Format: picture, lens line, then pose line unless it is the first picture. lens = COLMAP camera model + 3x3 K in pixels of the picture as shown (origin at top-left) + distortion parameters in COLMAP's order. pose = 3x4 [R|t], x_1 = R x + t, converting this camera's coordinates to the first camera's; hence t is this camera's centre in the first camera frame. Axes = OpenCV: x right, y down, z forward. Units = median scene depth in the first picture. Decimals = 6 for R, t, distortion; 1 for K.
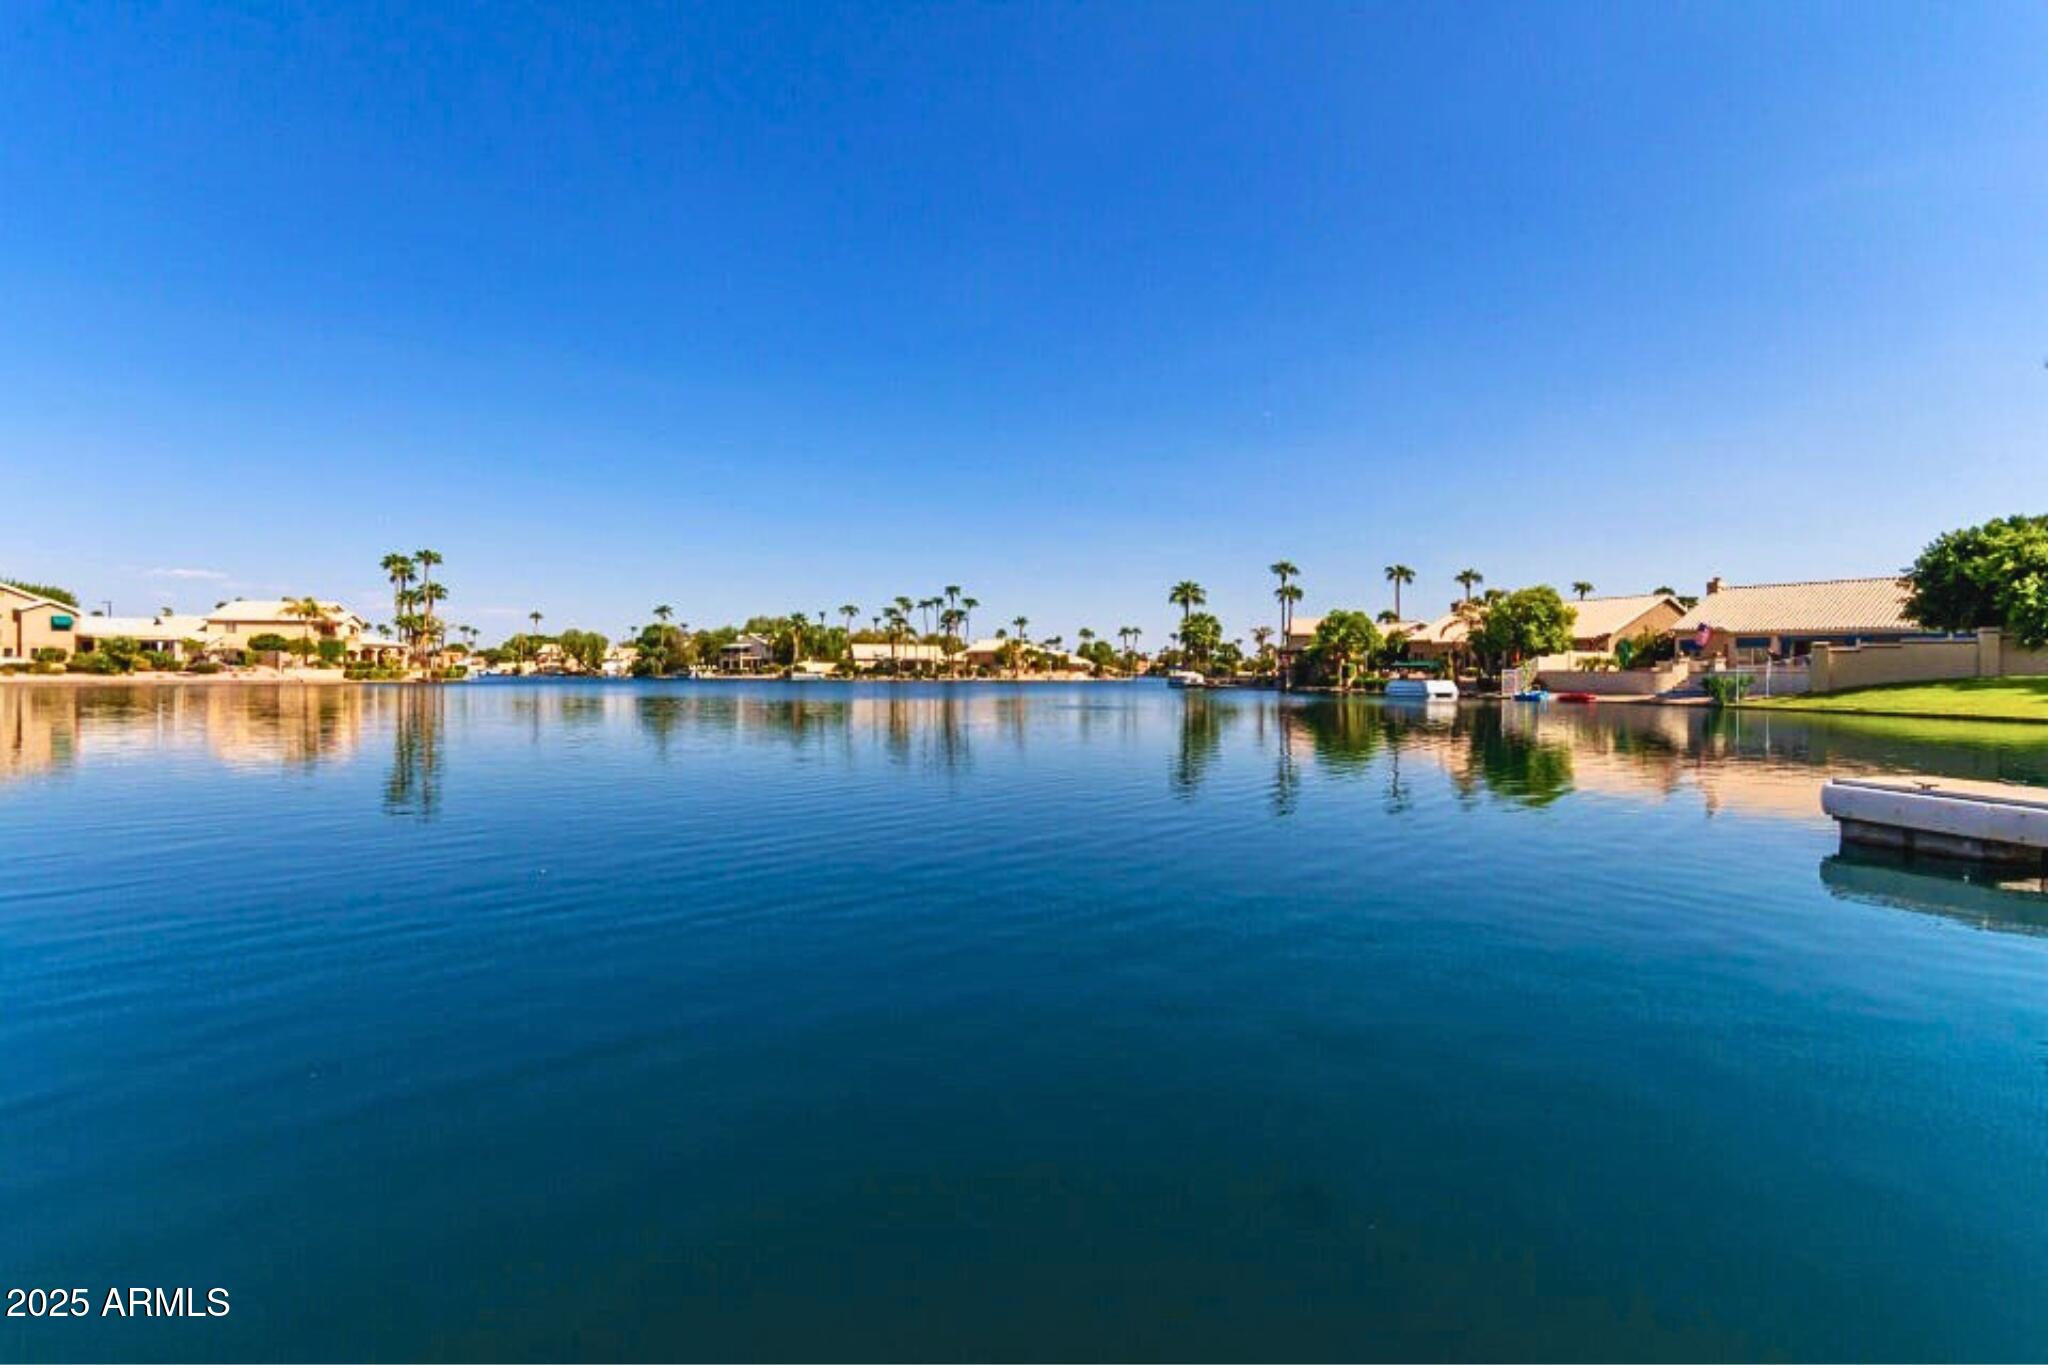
lens RADIAL K [[938.8, 0, 1028.8], [0, 938.8, 686.4], [0, 0, 1]] dist [-0.011791, 0.001094]
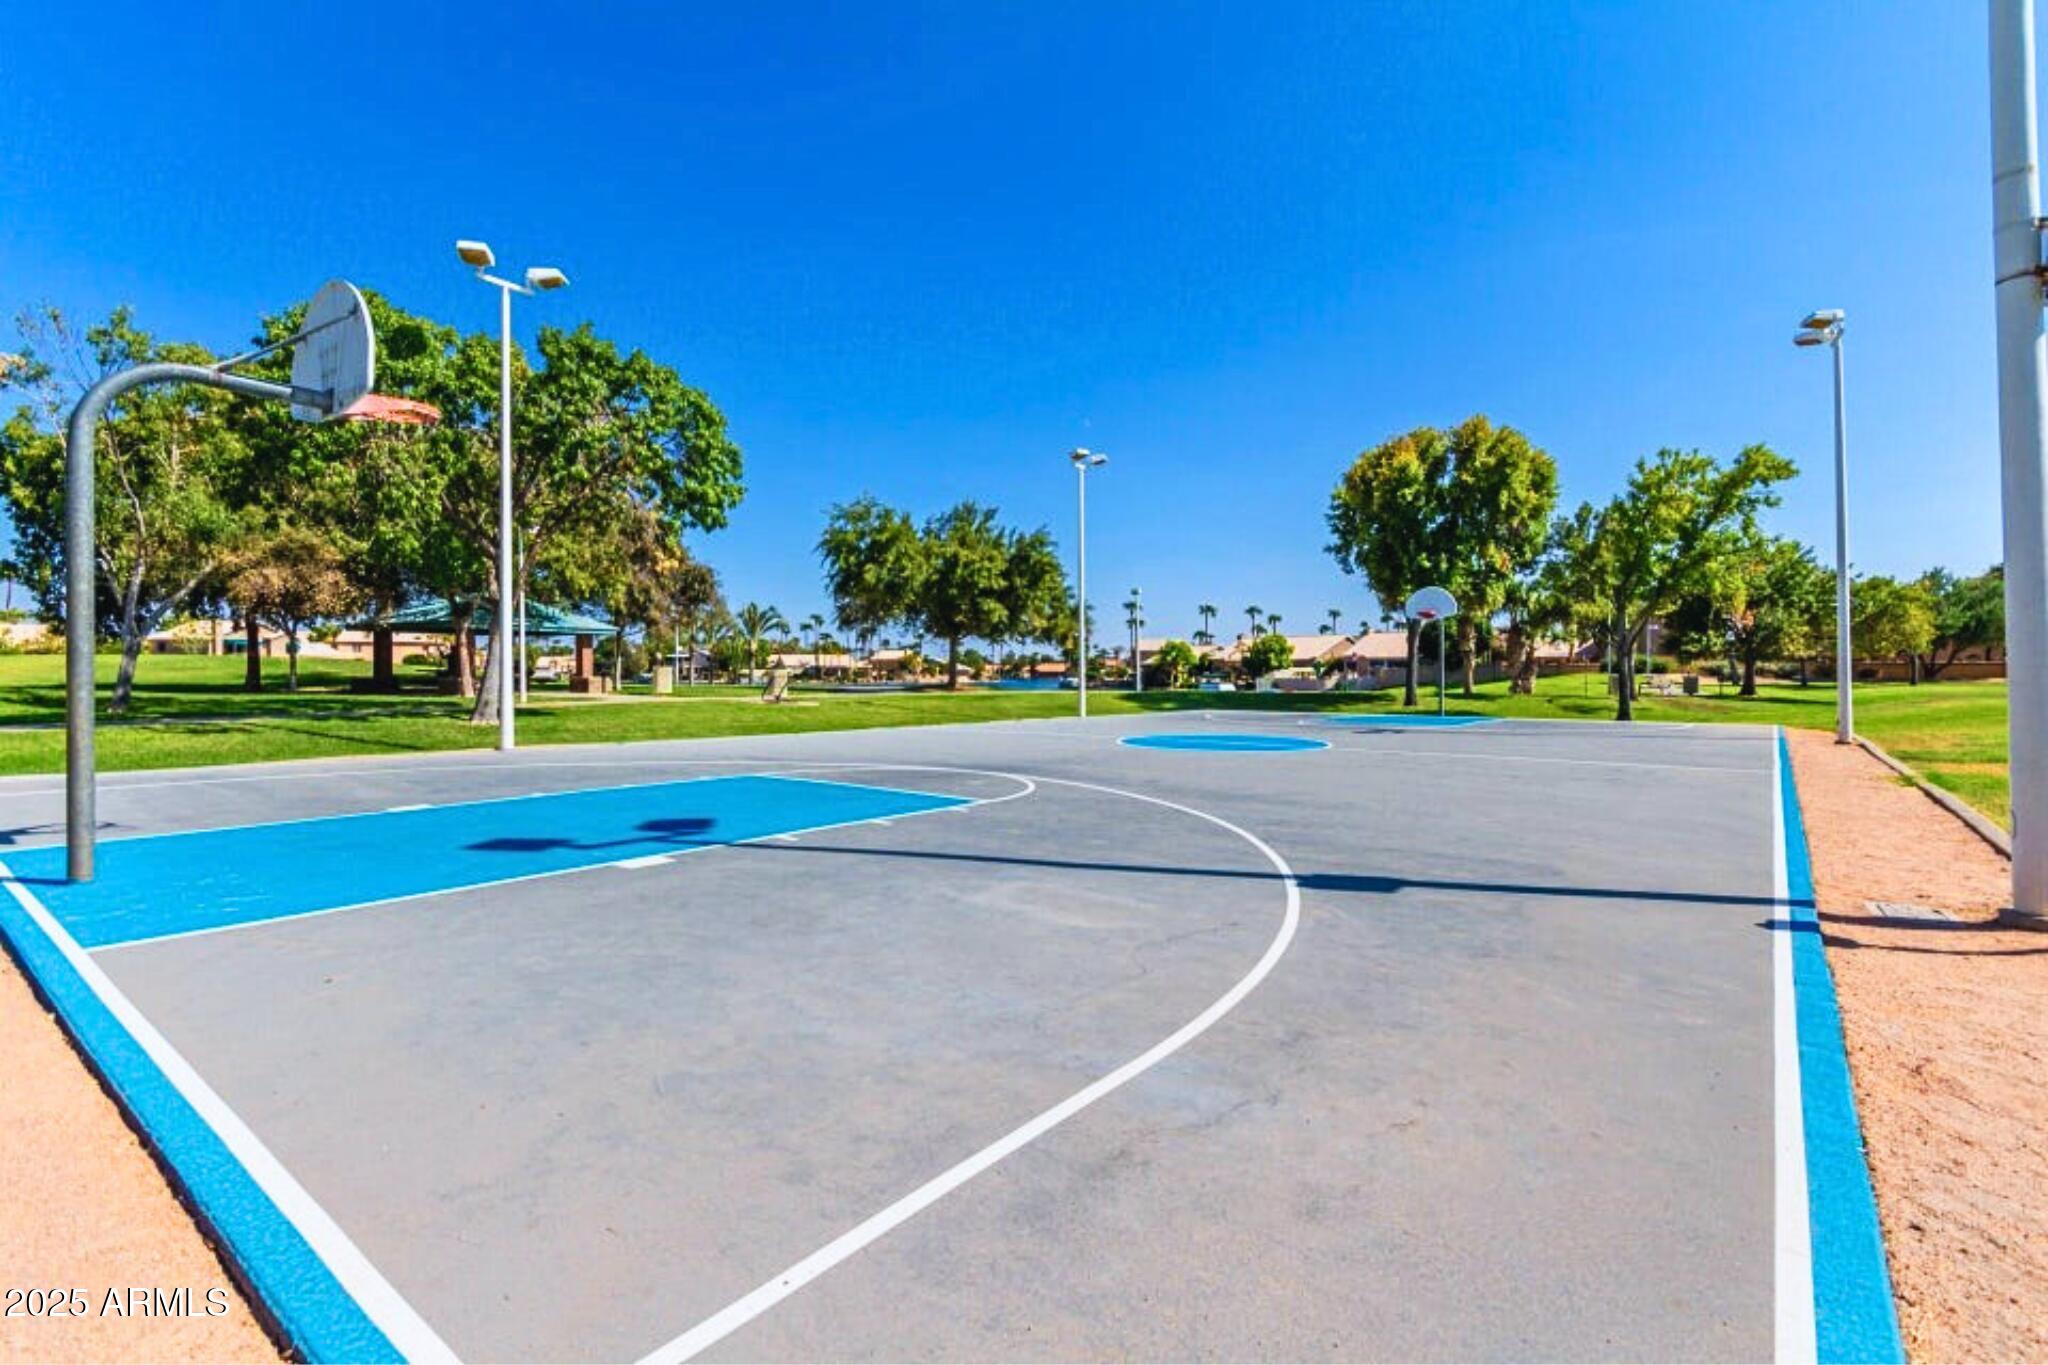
lens RADIAL K [[938.8, 0, 1022.4], [0, 938.8, 678.7], [0, 0, 1]] dist [-0.011791, 0.001094]
pose [[0.984898, -0.007056, 0.172989, -0.203620], [0.008445, 0.999938, -0.007298, -0.004374], [-0.172927, 0.008649, 0.984897, -0.553483]]
